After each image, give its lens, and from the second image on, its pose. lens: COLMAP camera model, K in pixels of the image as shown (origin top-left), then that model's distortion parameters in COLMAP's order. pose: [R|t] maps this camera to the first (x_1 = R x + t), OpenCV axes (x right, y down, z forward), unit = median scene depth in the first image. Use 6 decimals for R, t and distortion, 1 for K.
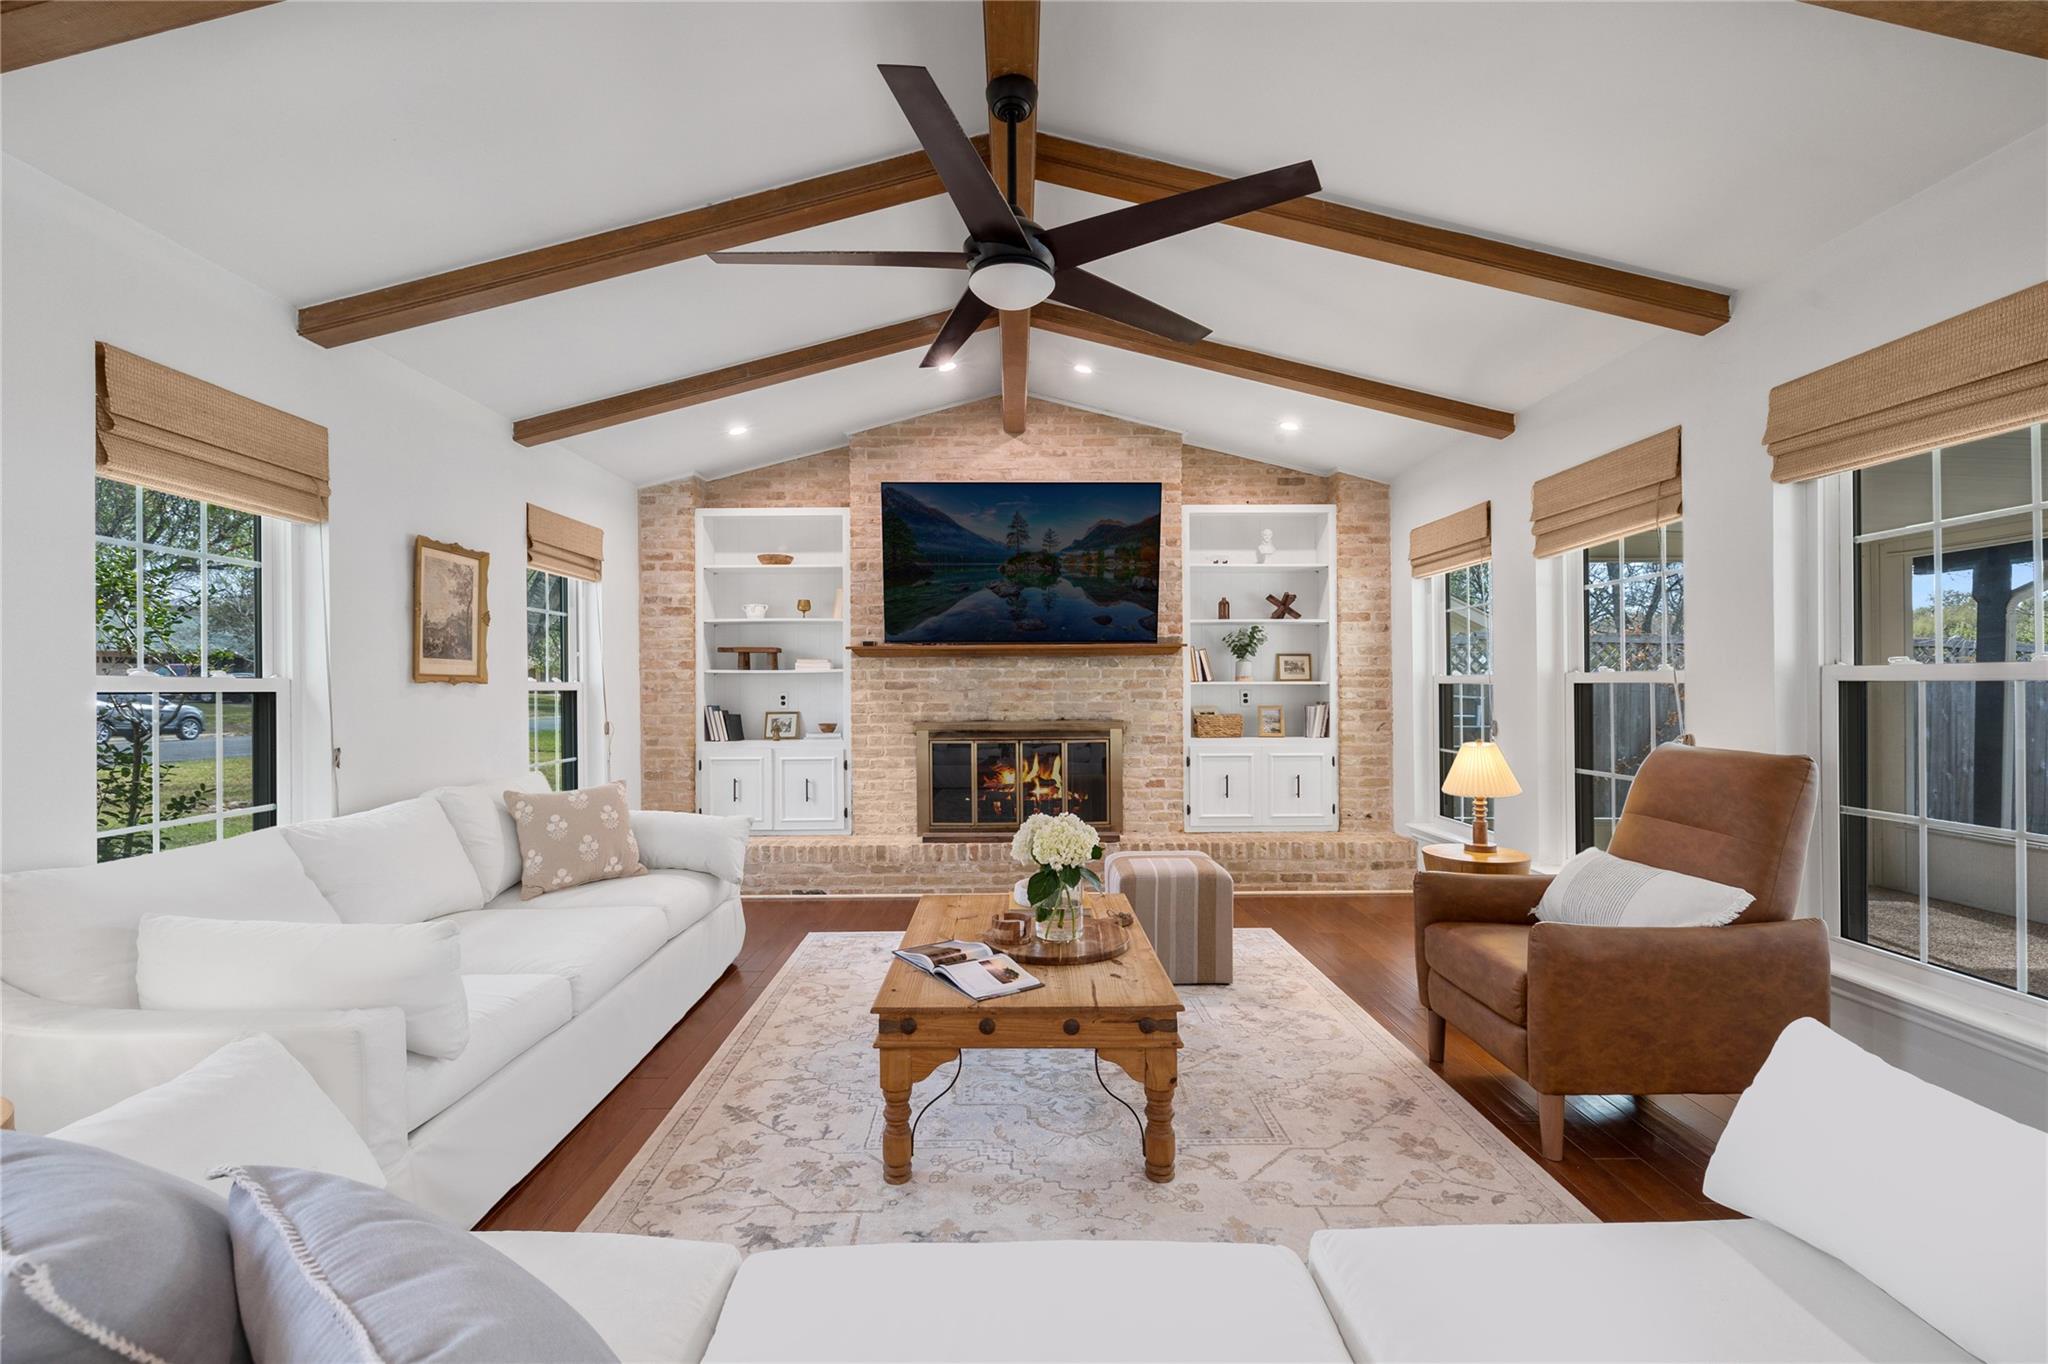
lens RADIAL K [[883.7, 0, 1019.2], [0, 883.7, 687.1], [0, 0, 1]] dist [0.003514, -0.000096]
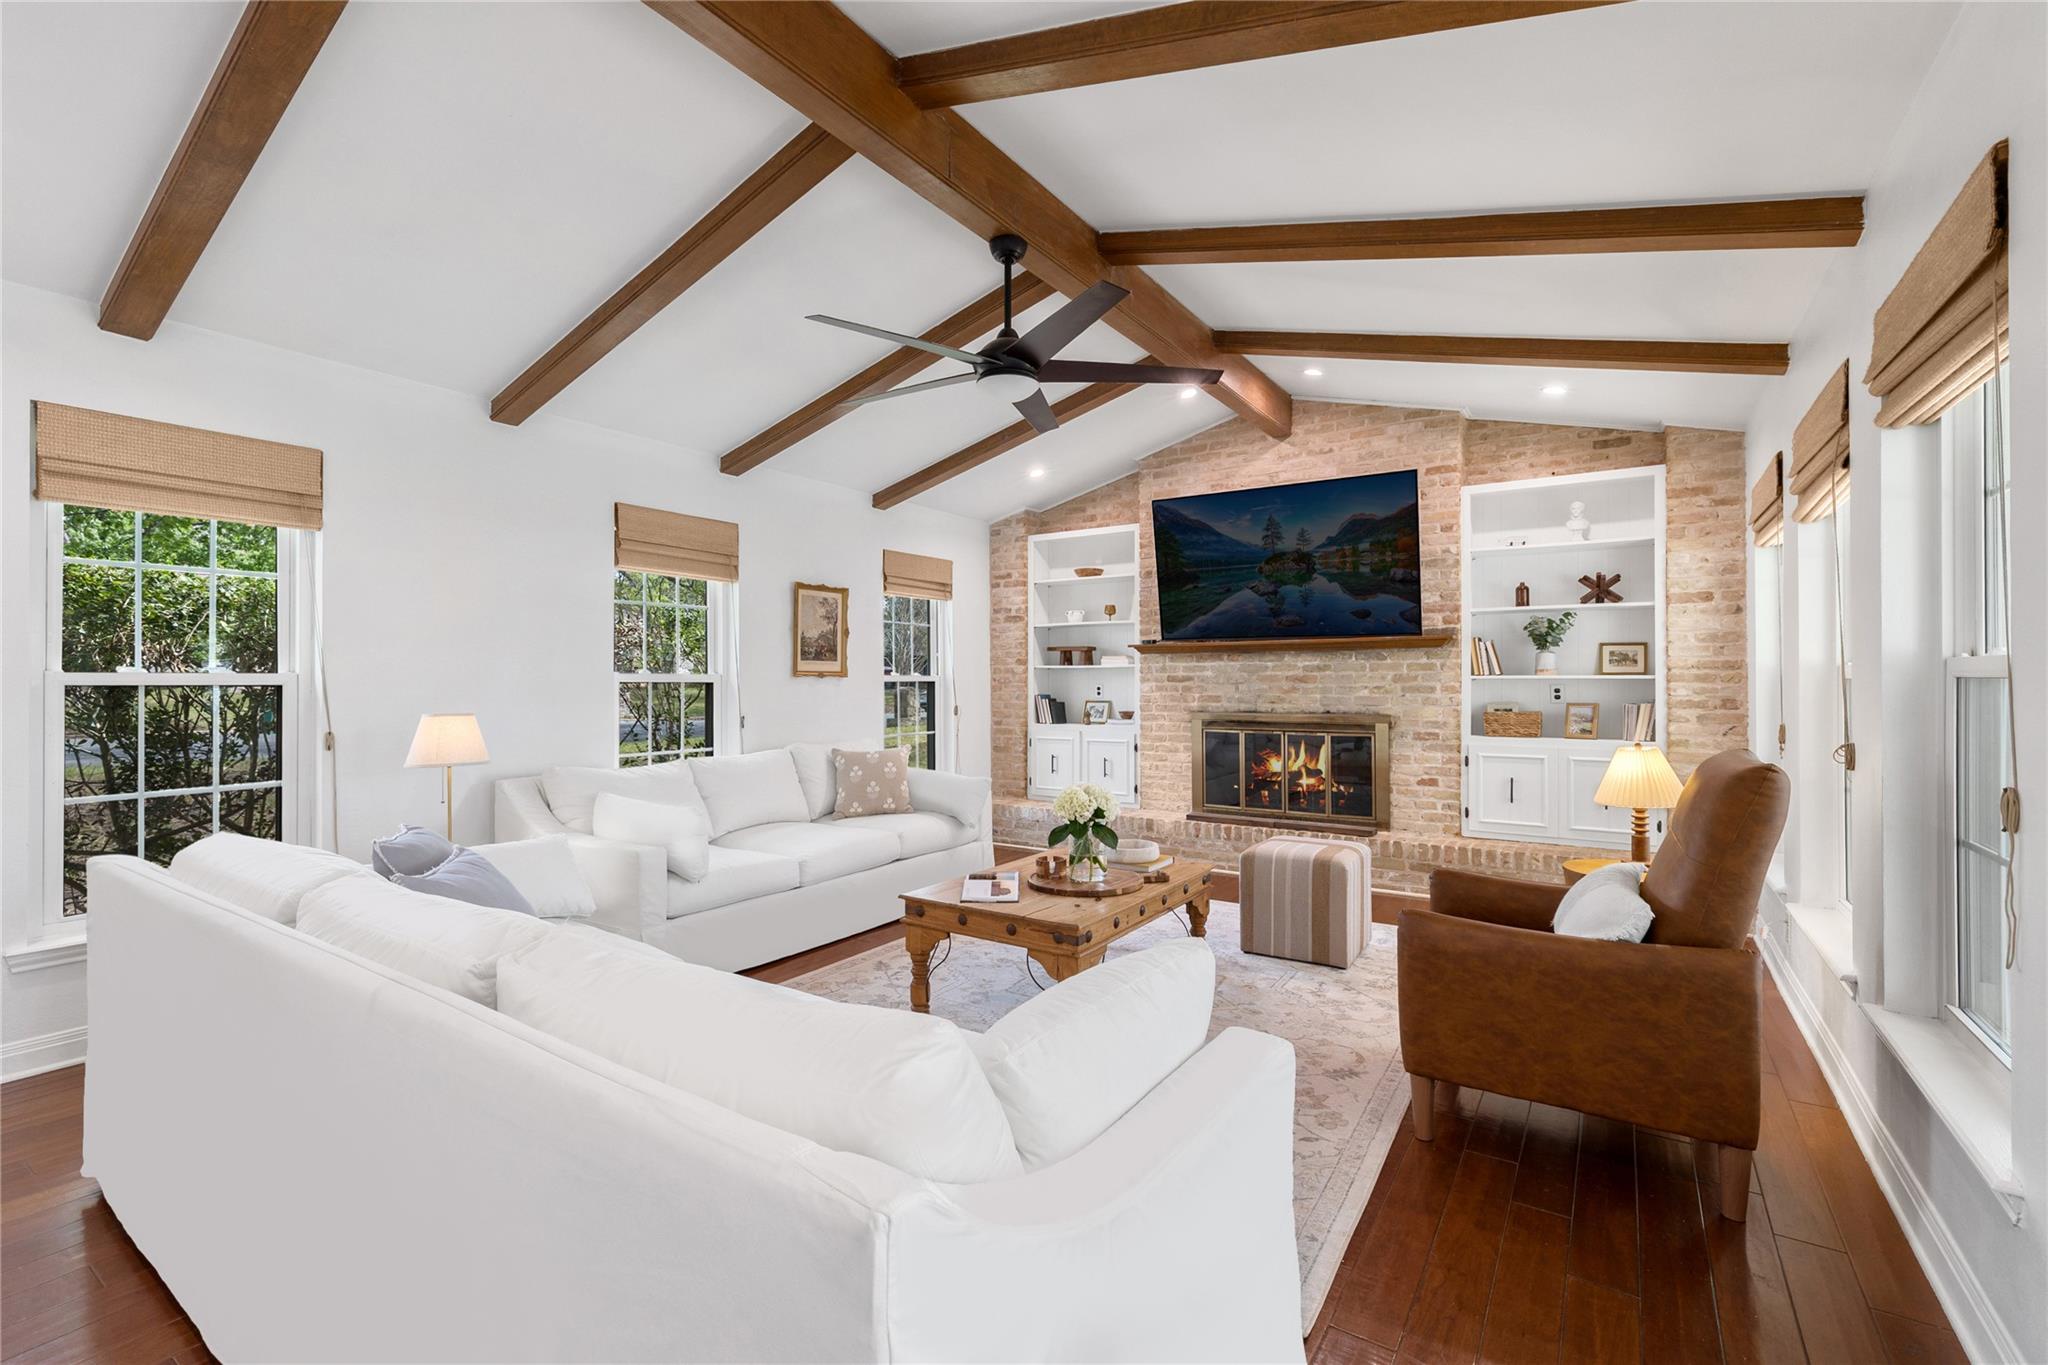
lens RADIAL K [[883.7, 0, 991.1], [0, 883.7, 680.1], [0, 0, 1]] dist [0.003514, -0.000096]
pose [[0.824598, 0.003731, -0.565707, 0.310094], [-0.002557, 0.999993, 0.002869, -0.002580], [0.565714, -0.000919, 0.824601, -0.057170]]
